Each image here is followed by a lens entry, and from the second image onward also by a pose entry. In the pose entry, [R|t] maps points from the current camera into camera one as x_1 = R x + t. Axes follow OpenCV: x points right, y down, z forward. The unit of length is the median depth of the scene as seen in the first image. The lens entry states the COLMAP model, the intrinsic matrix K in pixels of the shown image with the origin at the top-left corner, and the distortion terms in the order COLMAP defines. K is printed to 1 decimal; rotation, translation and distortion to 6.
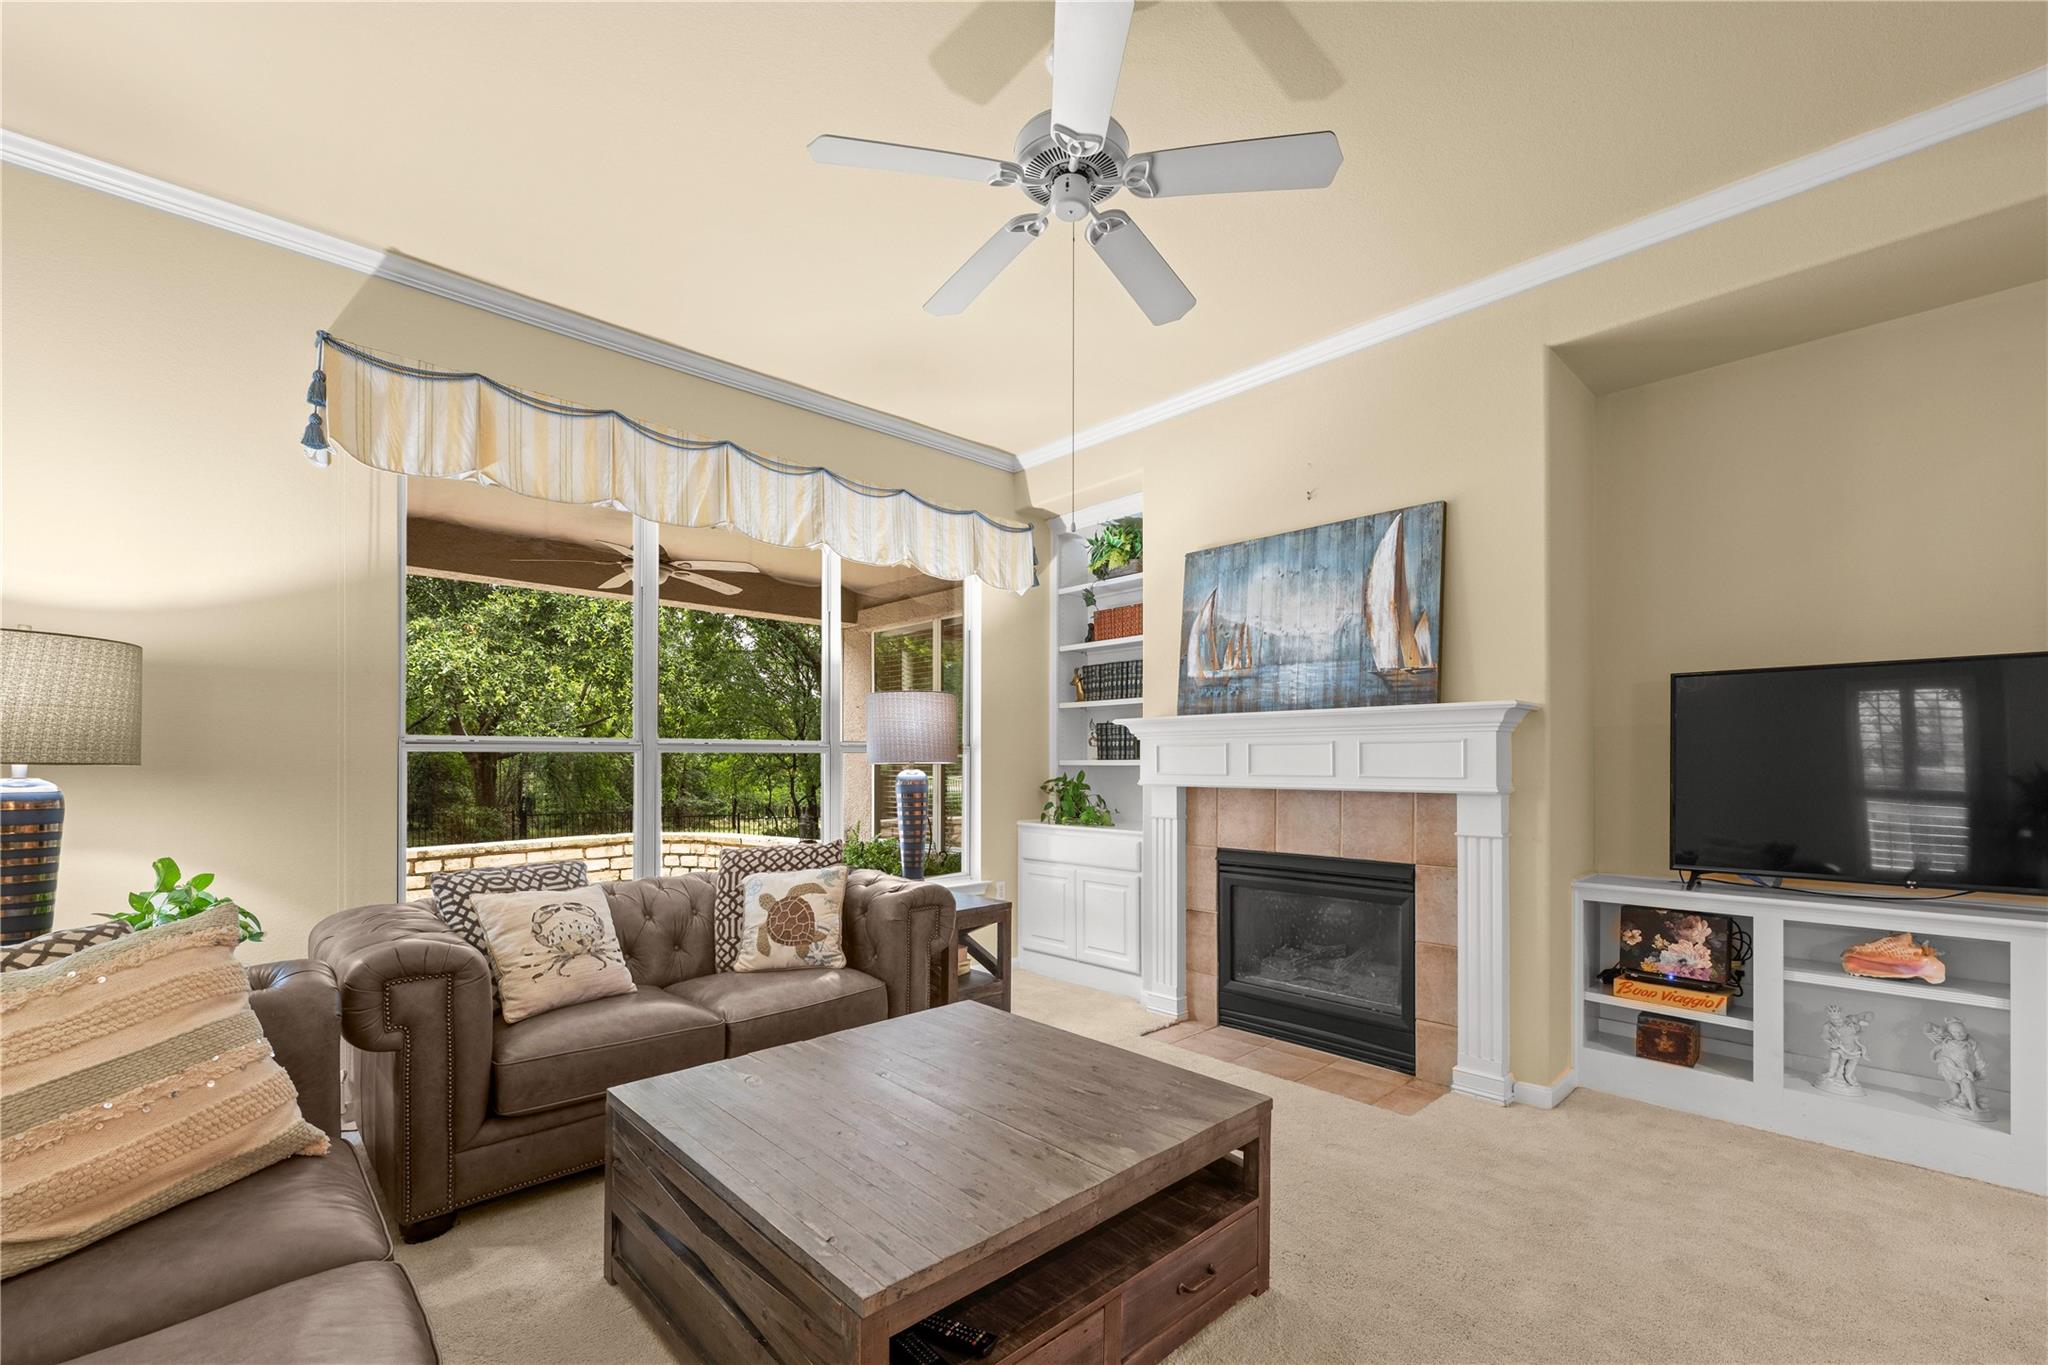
lens RADIAL K [[862.5, 0, 1031.7], [0, 862.5, 763.7], [0, 0, 1]] dist [-0.000422, -0.000860]
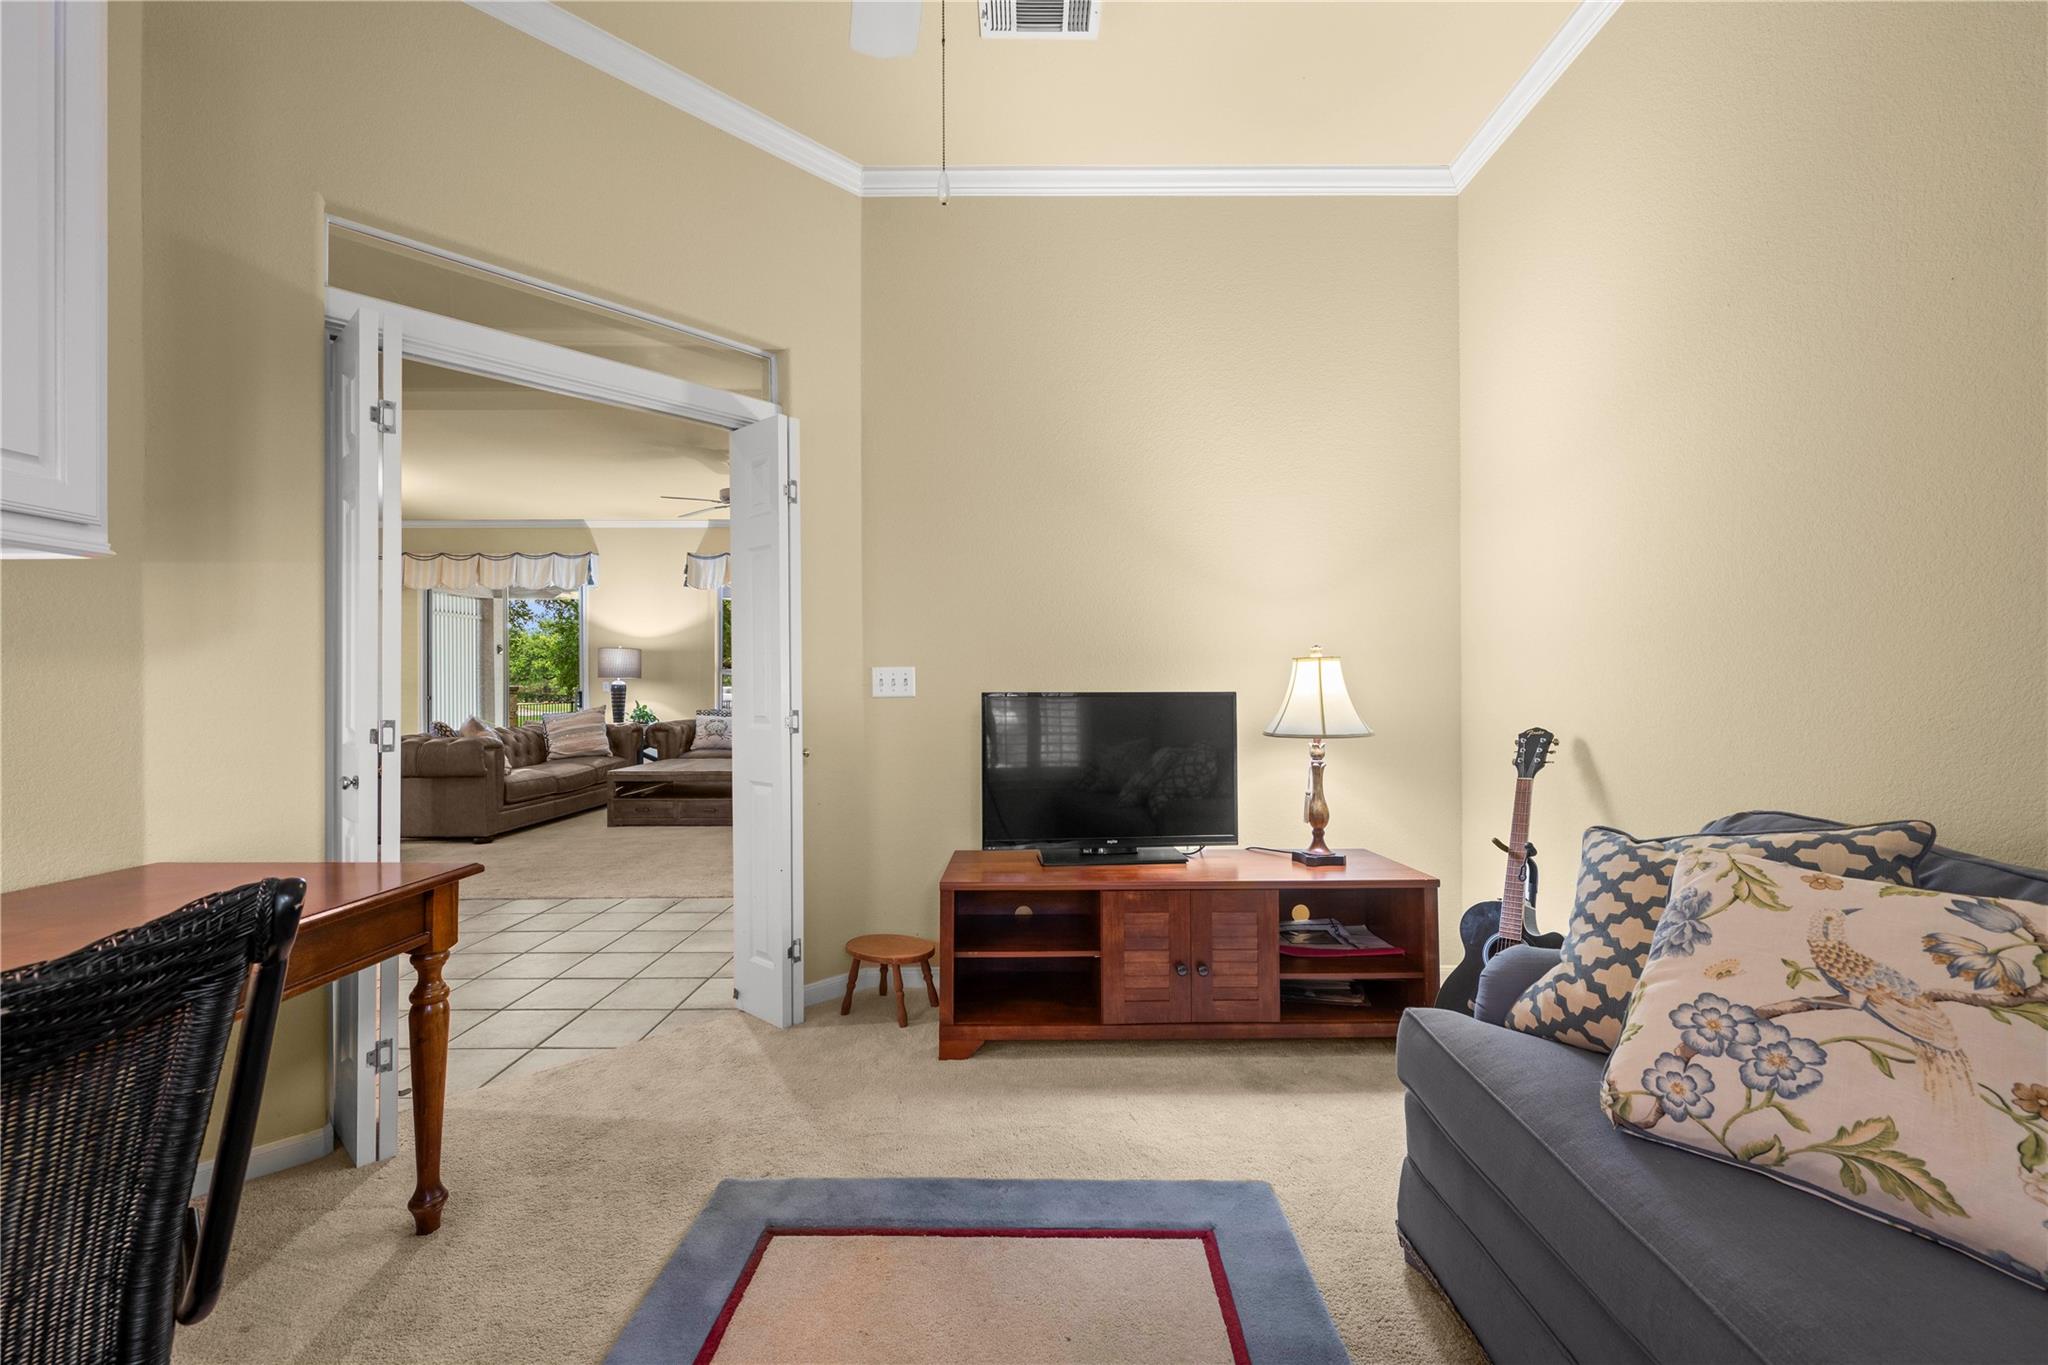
lens RADIAL K [[809.2, 0, 1037.3], [0, 809.2, 693.4], [0, 0, 1]] dist [0.001550, -0.000724]
pose [[0.725874, 0.004414, -0.687814, 1.904698], [0.001778, 0.999964, 0.008294, 0.030408], [0.687826, -0.007243, 0.725840, -0.307493]]
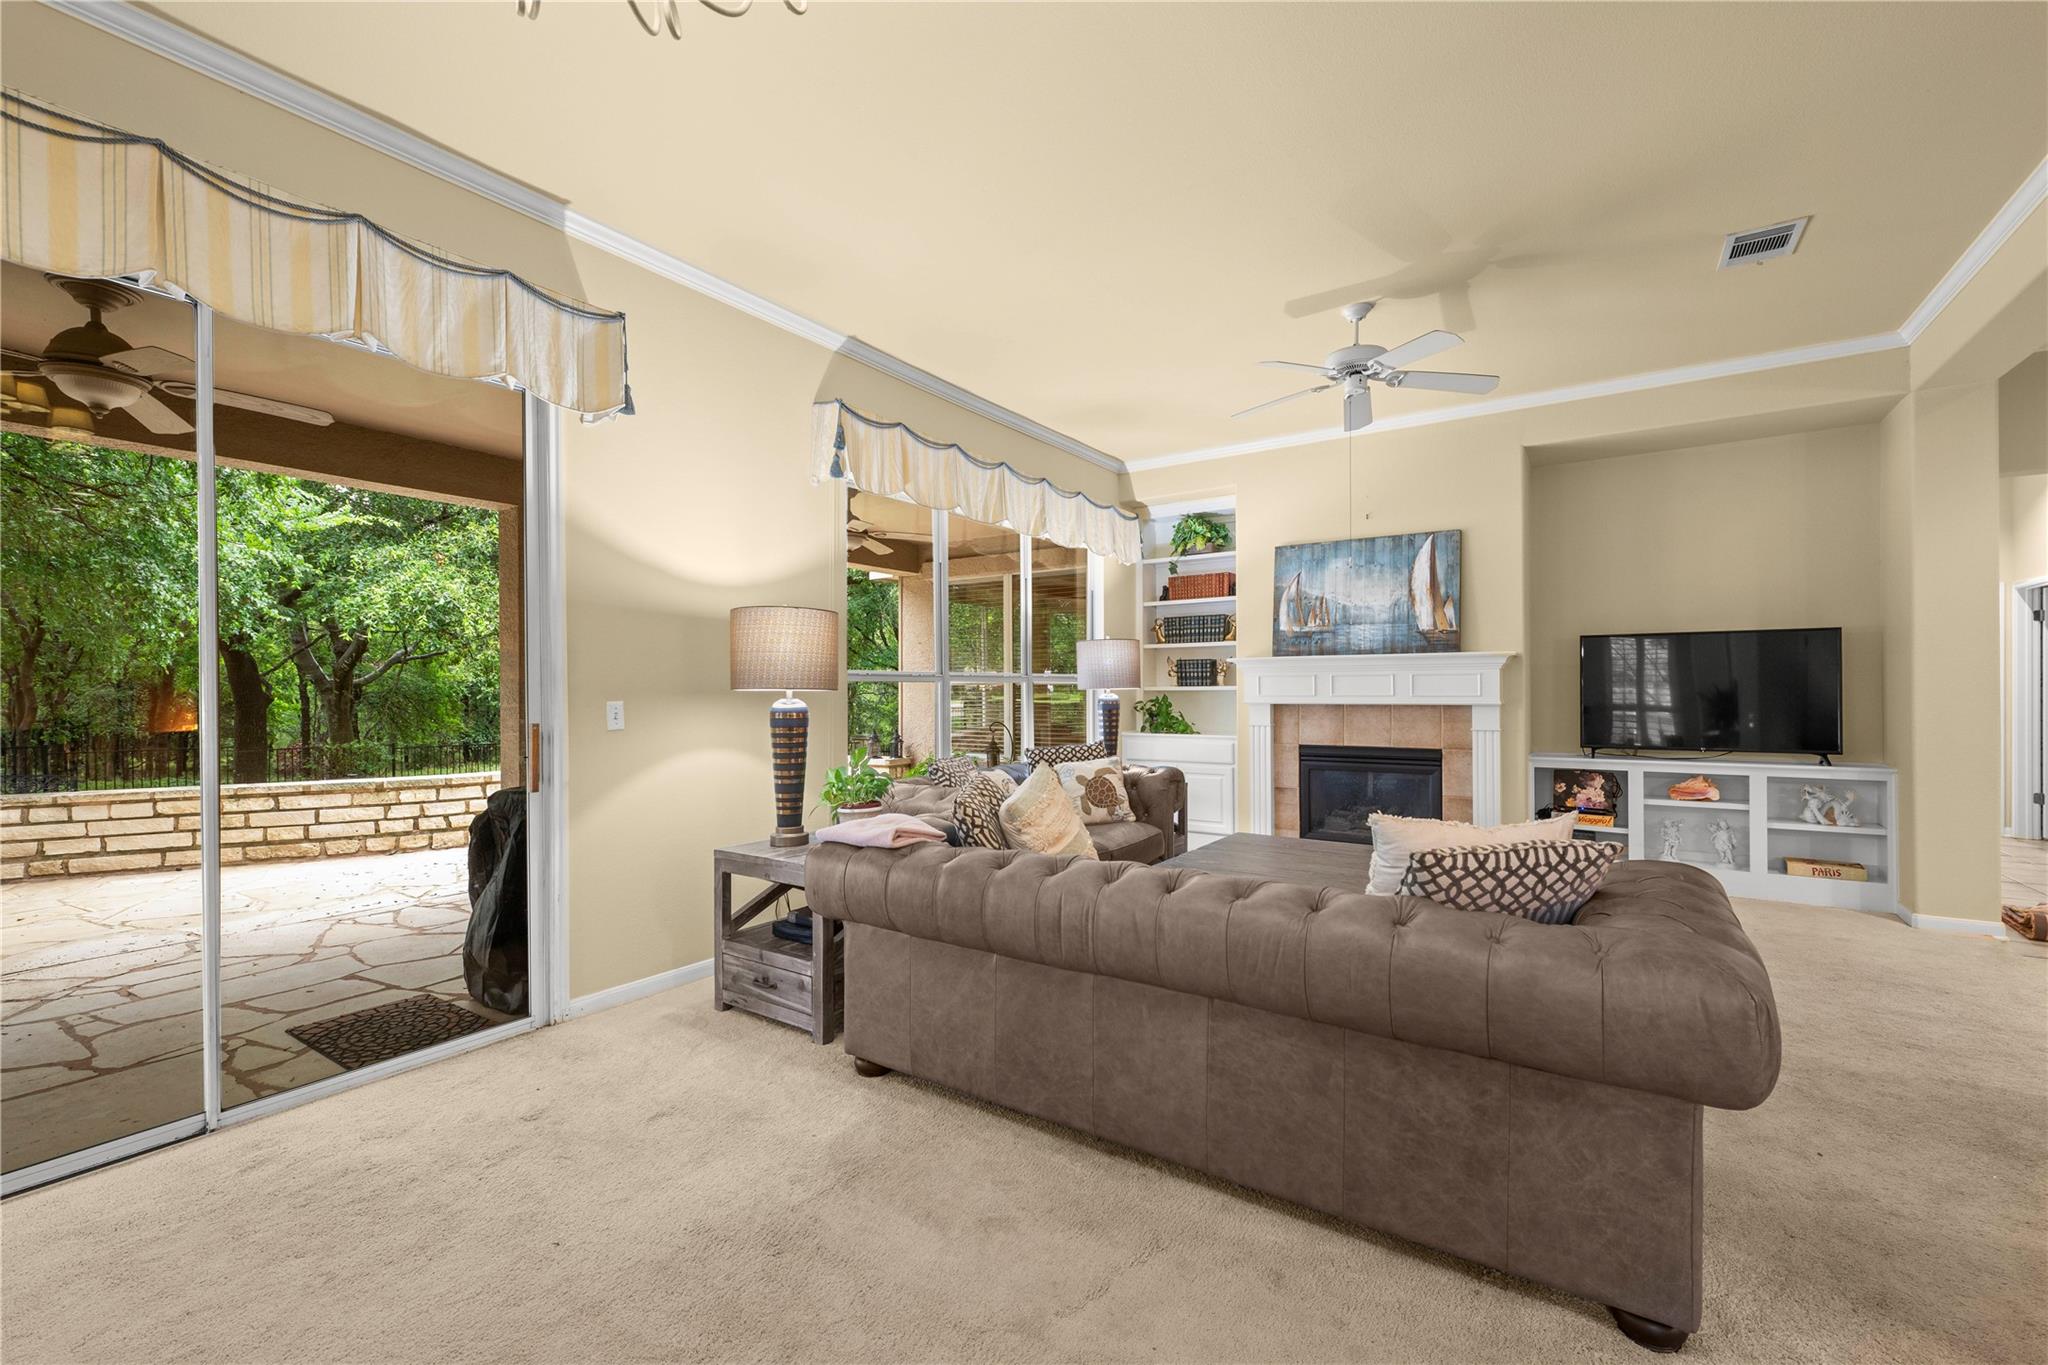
lens RADIAL K [[857.0, 0, 1033.6], [0, 857.0, 692.9], [0, 0, 1]] dist [0.000918, 0.000223]
pose [[0.975267, -0.004925, 0.220974, -0.642291], [0.004615, 0.999988, 0.001919, 0.003022], [-0.220980, -0.000852, 0.975278, -0.399393]]
